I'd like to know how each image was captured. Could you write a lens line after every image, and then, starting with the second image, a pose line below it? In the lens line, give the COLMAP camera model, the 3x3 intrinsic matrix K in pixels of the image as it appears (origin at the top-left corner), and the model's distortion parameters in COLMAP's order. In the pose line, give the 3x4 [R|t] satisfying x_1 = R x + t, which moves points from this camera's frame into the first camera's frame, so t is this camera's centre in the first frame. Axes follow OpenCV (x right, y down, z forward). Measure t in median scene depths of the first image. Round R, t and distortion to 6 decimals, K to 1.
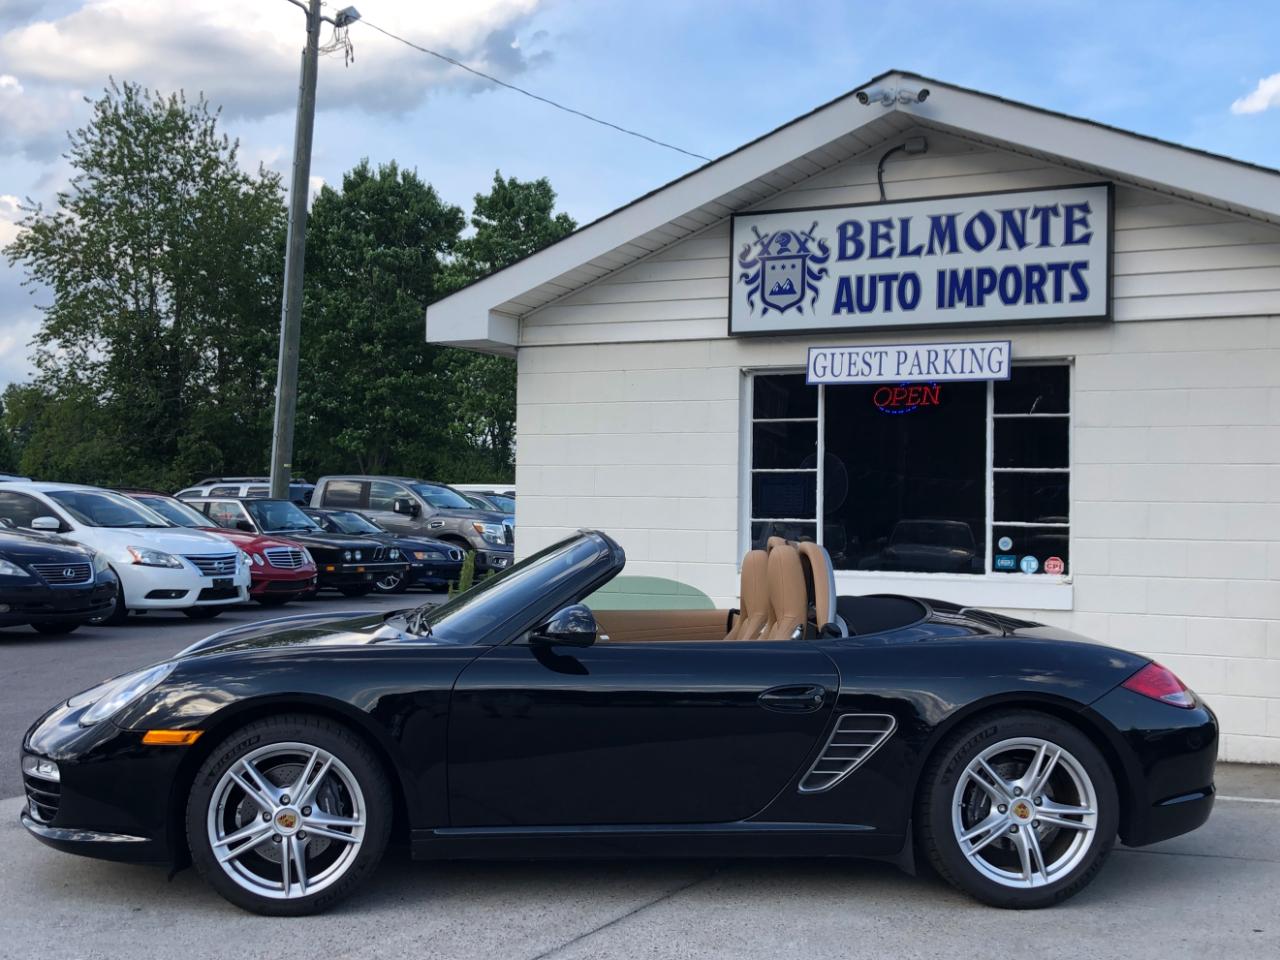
lens RADIAL K [[1629.5, 0, 640.3], [0, 1629.5, 495.1], [0, 0, 1]] dist [0.233152, -0.828672]
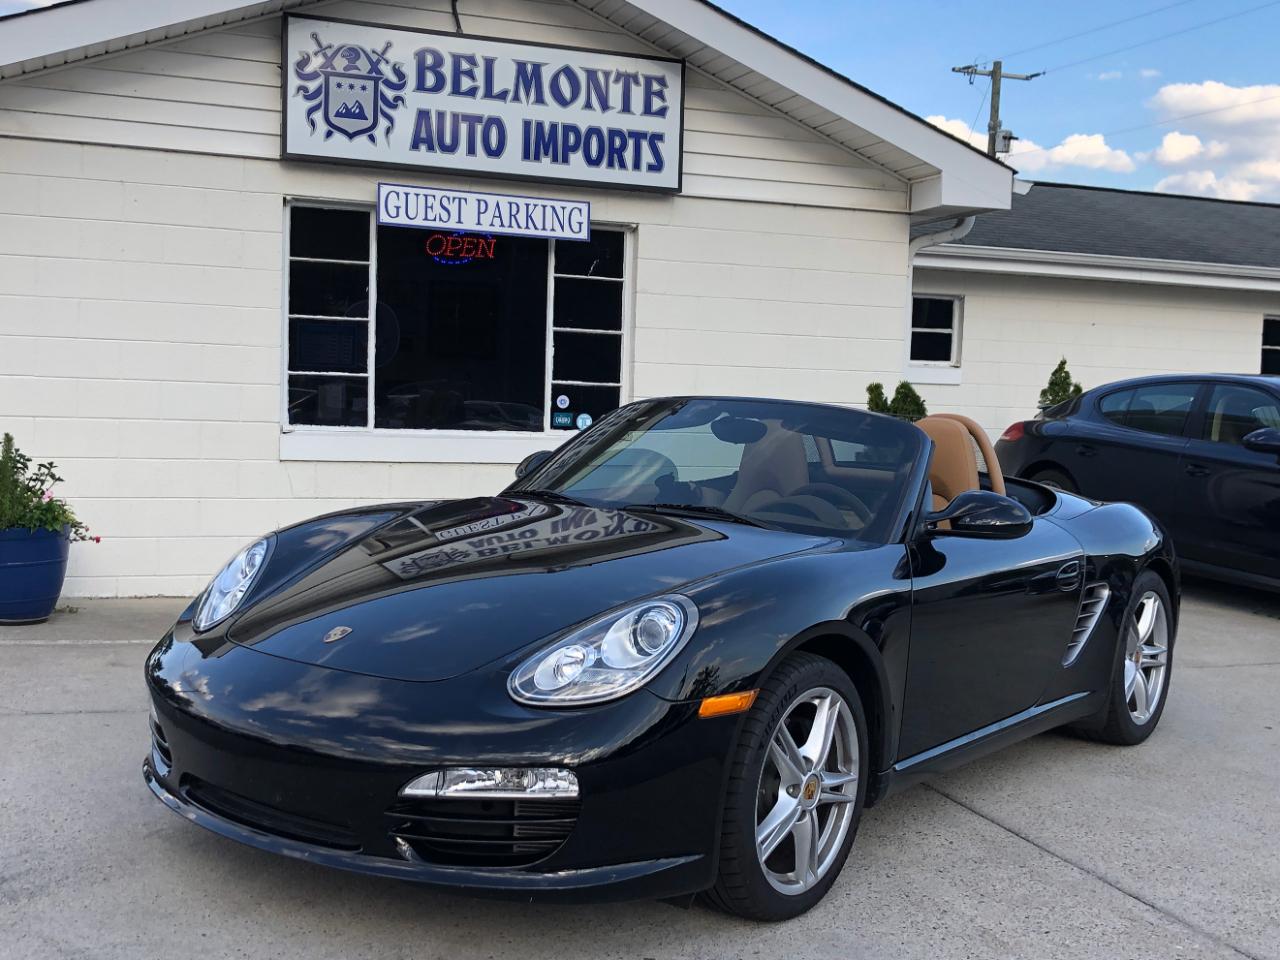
lens RADIAL K [[1465.5, 0, 640.6], [0, 1465.5, 479.5], [0, 0, 1]] dist [0.186643, -0.580253]
pose [[0.676185, -0.037922, 0.735756, -0.415947], [-0.032077, 0.996212, 0.080825, 0.002293], [-0.736034, -0.078254, 0.672407, 0.338344]]
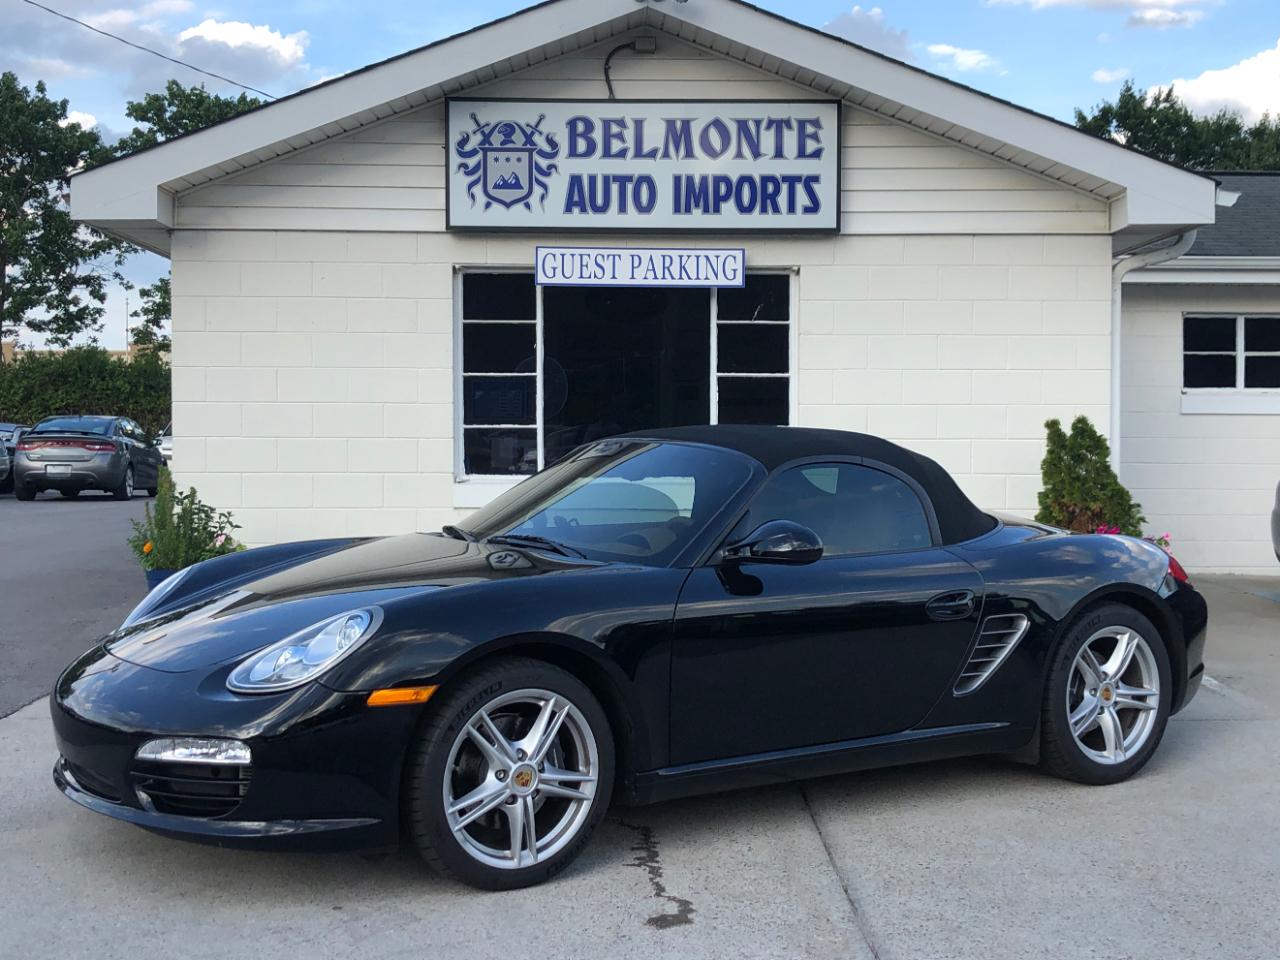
lens RADIAL K [[1629.4, 0, 640.5], [0, 1629.4, 480.6], [0, 0, 1]] dist [0.239206, -0.882989]
pose [[0.880852, -0.028892, 0.472509, -0.309176], [0.004611, 0.998612, 0.052467, -0.002964], [-0.473369, -0.044037, 0.879763, 0.119146]]
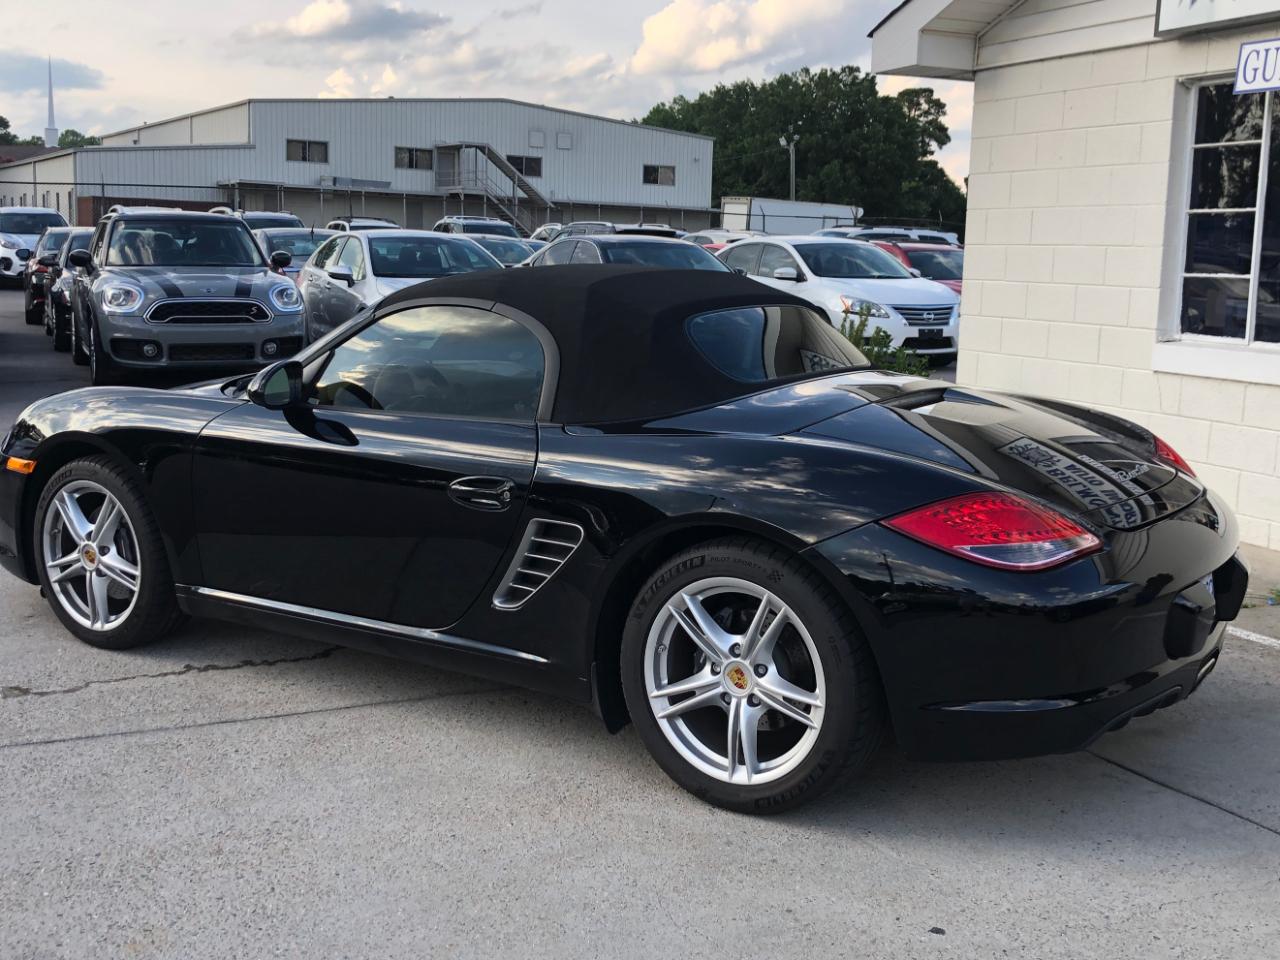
lens RADIAL K [[1488.0, 0, 647.1], [0, 1488.0, 480.2], [0, 0, 1]] dist [0.002890, -0.002170]
pose [[0.781785, 0.100524, -0.615392, 0.338206], [-0.006918, 0.988257, 0.152643, 0.005623], [0.623510, -0.115077, 0.773300, 0.284095]]
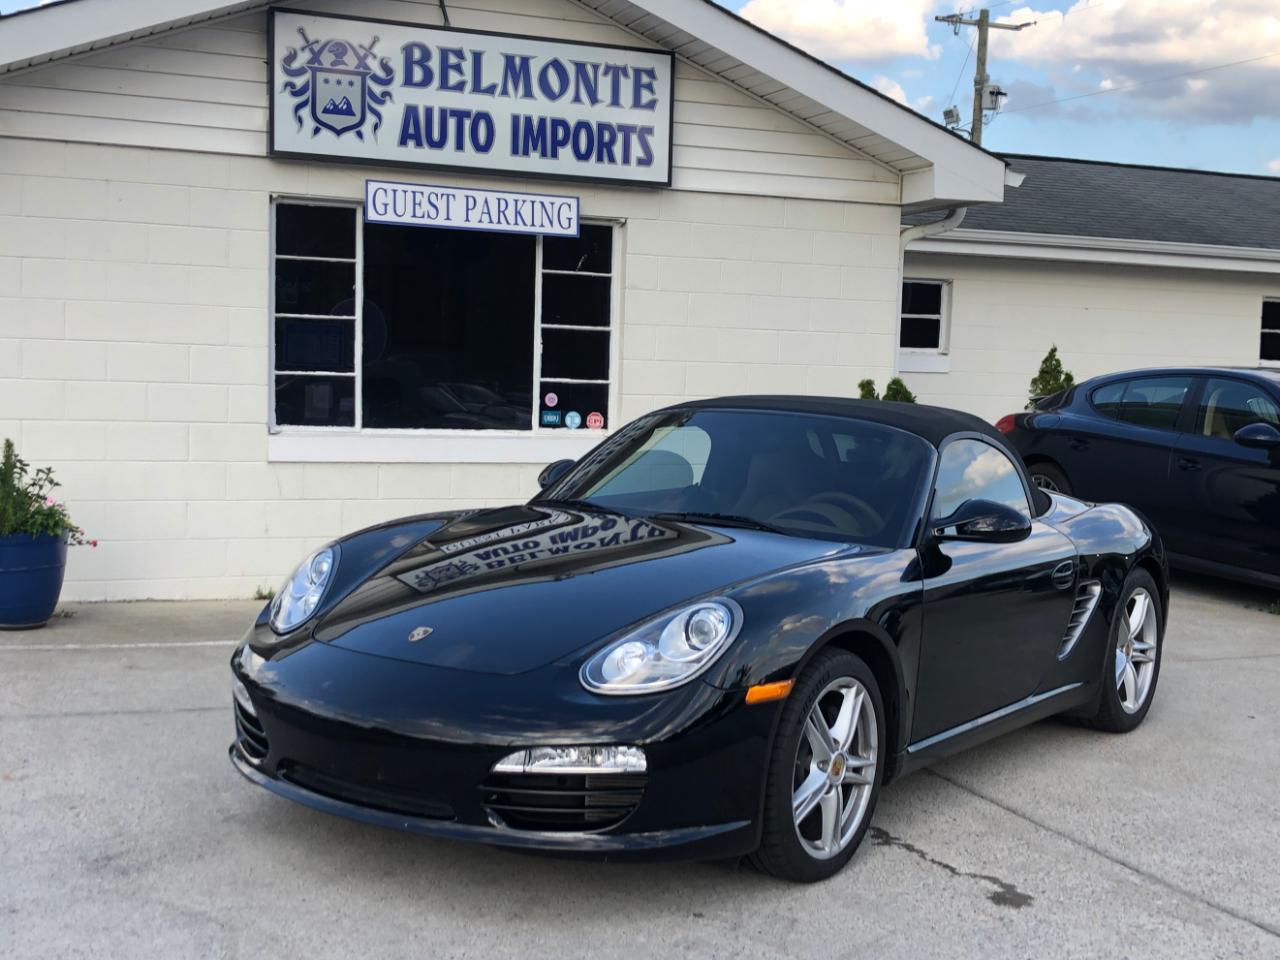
lens RADIAL K [[1629.5, 0, 640.3], [0, 1629.5, 495.1], [0, 0, 1]] dist [0.233152, -0.828672]
pose [[0.652556, -0.055696, 0.755691, -0.497604], [-0.028634, 0.994770, 0.098043, -0.011981], [-0.757199, -0.085617, 0.647548, 0.298522]]
